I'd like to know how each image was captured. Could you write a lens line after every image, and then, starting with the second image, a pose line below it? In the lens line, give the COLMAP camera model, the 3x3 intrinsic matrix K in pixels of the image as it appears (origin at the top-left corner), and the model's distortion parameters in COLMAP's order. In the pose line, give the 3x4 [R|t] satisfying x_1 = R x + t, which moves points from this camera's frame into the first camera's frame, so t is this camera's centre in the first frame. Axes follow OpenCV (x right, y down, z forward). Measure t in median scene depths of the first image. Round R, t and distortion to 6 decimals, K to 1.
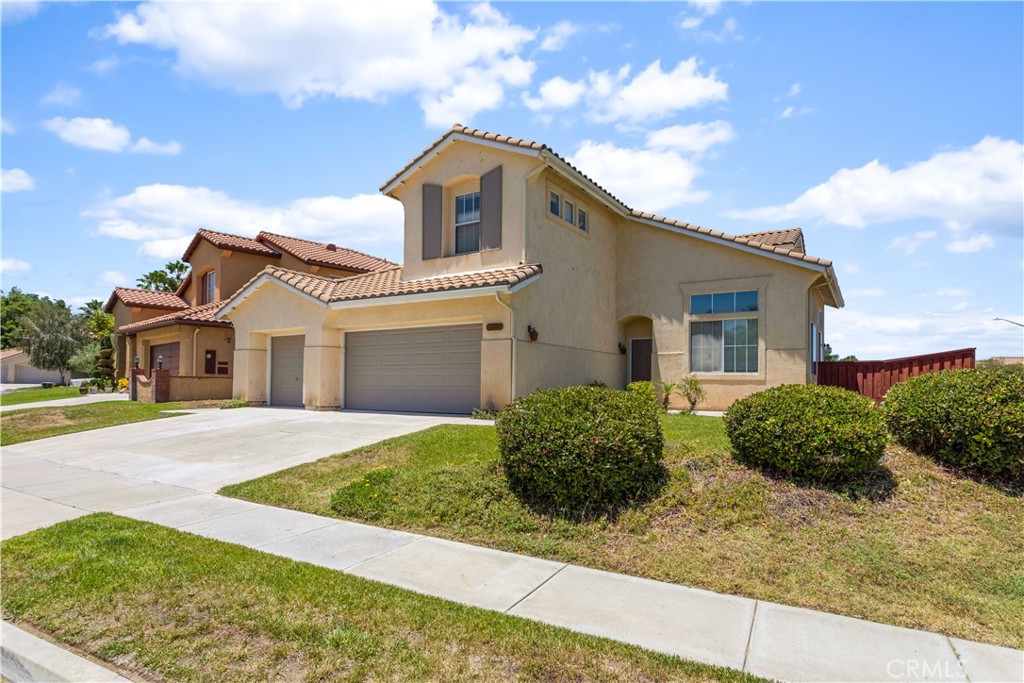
lens RADIAL K [[559.3, 0, 526.4], [0, 559.3, 363.1], [0, 0, 1]] dist [0.000261, -0.000048]
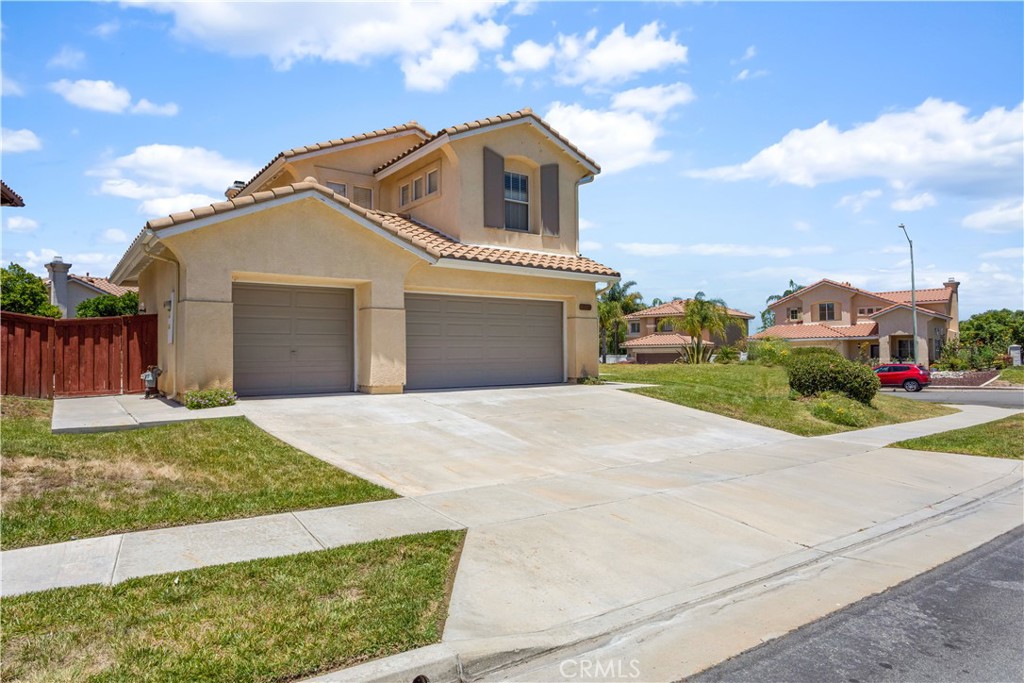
lens RADIAL K [[1139.2, 0, 512.1], [0, 1139.2, 340.1], [0, 0, 1]] dist [-0.006774, 0.000000]
pose [[0.986993, 0.003687, -0.160718, 0.335123], [-0.001449, 0.999900, 0.014040, 0.010389], [0.160754, -0.013624, 0.986900, -0.996672]]
